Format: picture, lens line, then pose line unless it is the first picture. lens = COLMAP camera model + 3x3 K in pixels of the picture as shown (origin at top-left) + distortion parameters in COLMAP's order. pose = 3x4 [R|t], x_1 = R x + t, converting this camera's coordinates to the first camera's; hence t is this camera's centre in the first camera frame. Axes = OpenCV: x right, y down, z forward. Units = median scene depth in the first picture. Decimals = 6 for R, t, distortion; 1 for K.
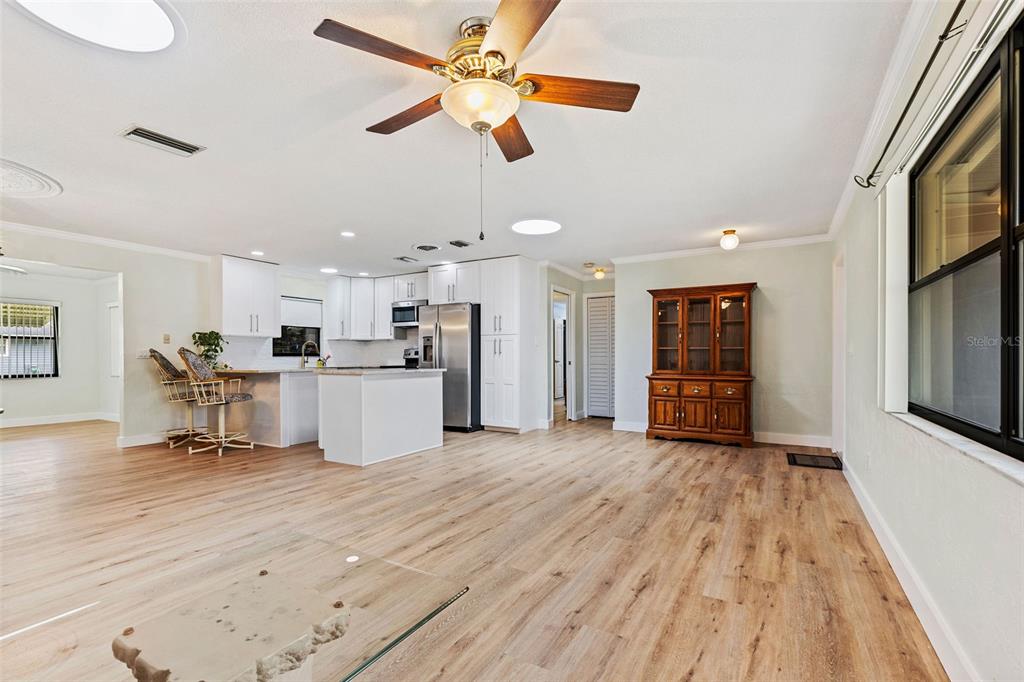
lens RADIAL K [[468.9, 0, 508.5], [0, 468.9, 354.2], [0, 0, 1]] dist [0.000835, -0.000081]
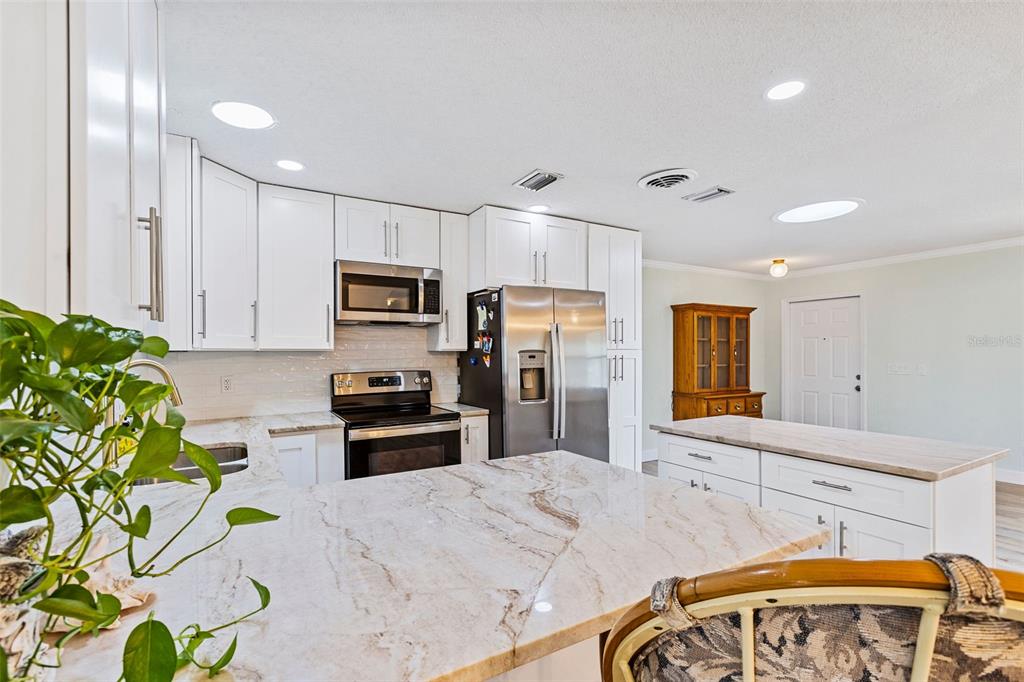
lens RADIAL K [[468.9, 0, 508.5], [0, 468.9, 354.2], [0, 0, 1]] dist [0.000835, -0.000081]
pose [[0.487572, -0.002419, 0.873079, -0.861625], [-0.005393, 0.999969, 0.005782, -0.050052], [-0.873066, -0.007528, 0.487544, 1.100161]]
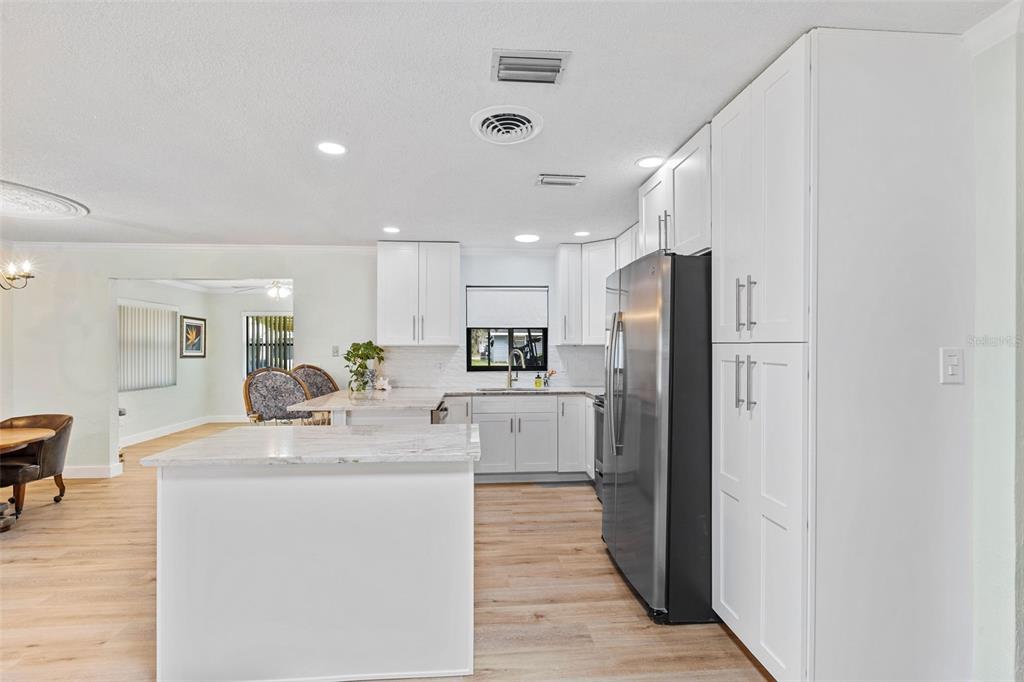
lens RADIAL K [[468.9, 0, 508.5], [0, 468.9, 354.2], [0, 0, 1]] dist [0.000835, -0.000081]
pose [[0.579676, 0.015550, -0.814699, 0.177869], [0.003245, 0.999766, 0.021391, -0.054590], [0.814841, -0.015043, 0.579490, 0.941040]]
